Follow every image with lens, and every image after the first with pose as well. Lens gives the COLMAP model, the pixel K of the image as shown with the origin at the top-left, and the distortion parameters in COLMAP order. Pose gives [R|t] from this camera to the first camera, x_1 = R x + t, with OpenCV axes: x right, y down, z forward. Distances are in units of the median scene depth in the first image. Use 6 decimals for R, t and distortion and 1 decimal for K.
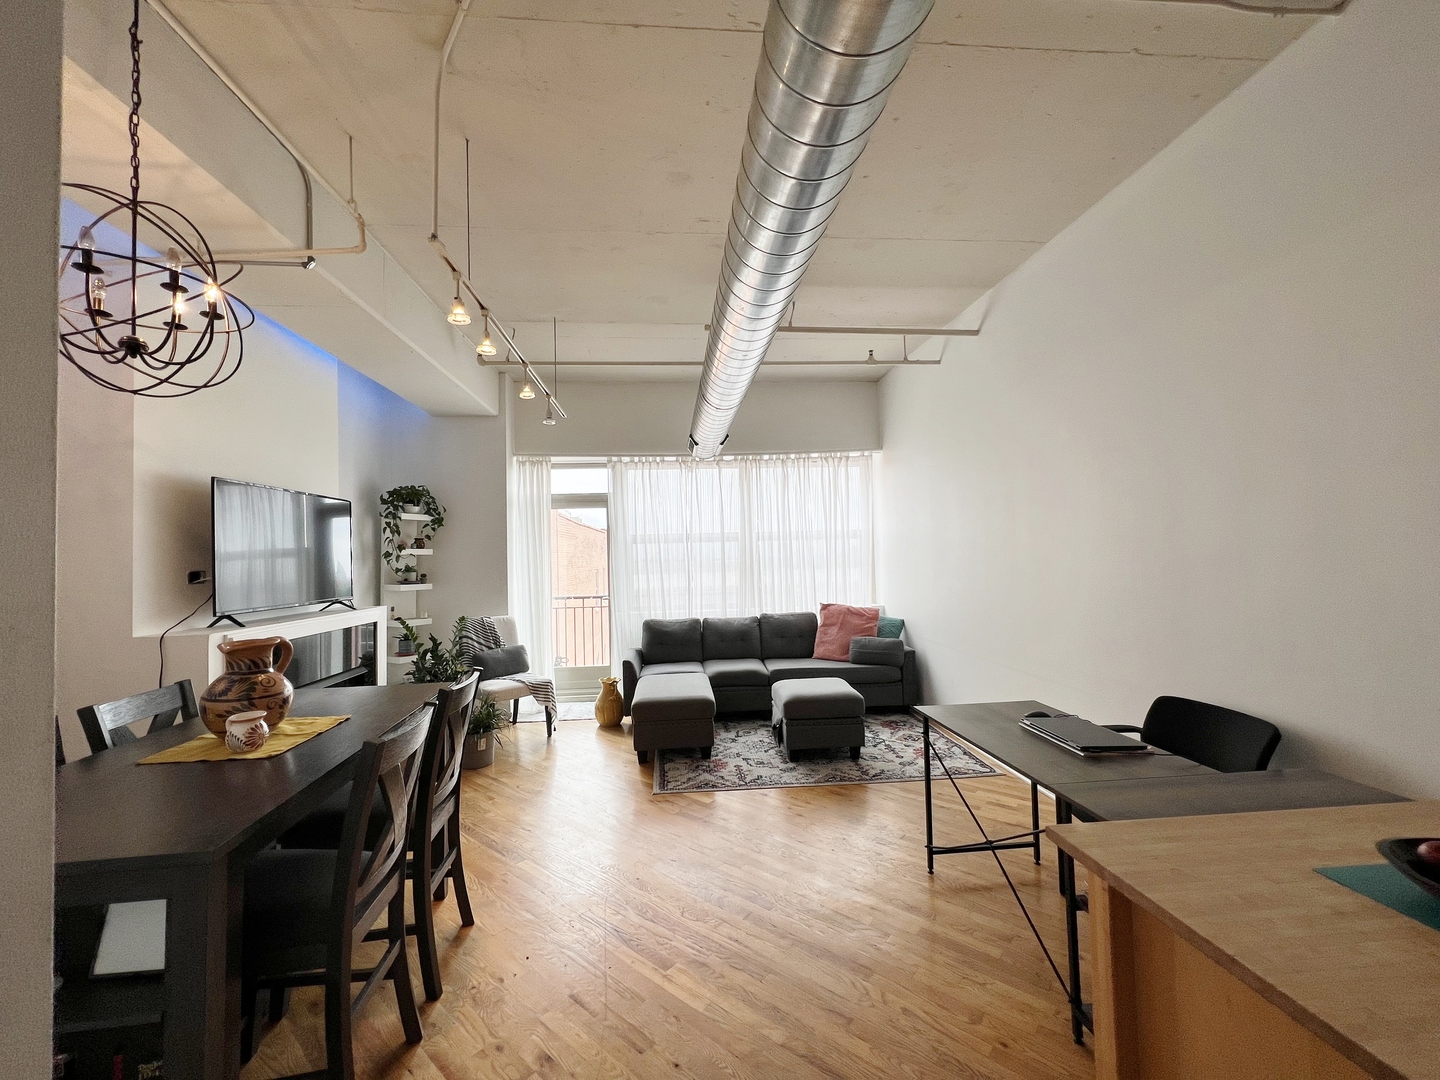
lens RADIAL K [[576.2, 0, 718.4], [0, 576.2, 539.3], [0, 0, 1]] dist [0.001573, 0.000592]
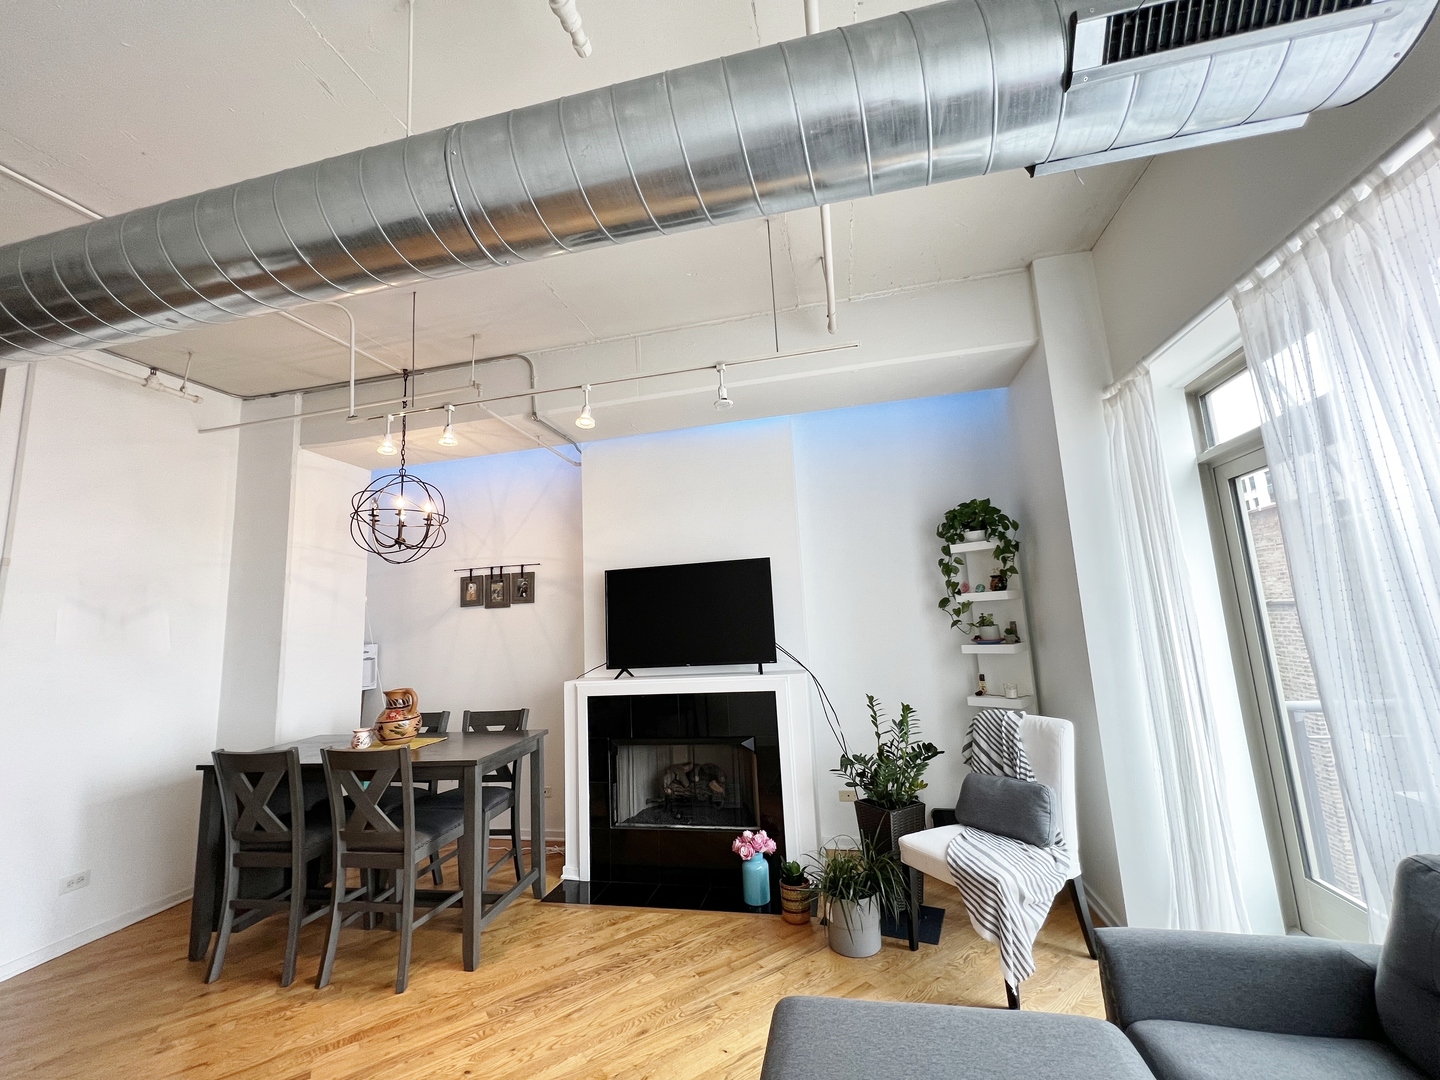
lens RADIAL K [[576.2, 0, 720.4], [0, 576.2, 538.0], [0, 0, 1]] dist [0.001573, 0.000592]
pose [[-0.298190, -0.103801, -0.948846, 0.224636], [0.087802, 0.986872, -0.135554, 0.018342], [0.950460, -0.123731, -0.285162, 0.903725]]
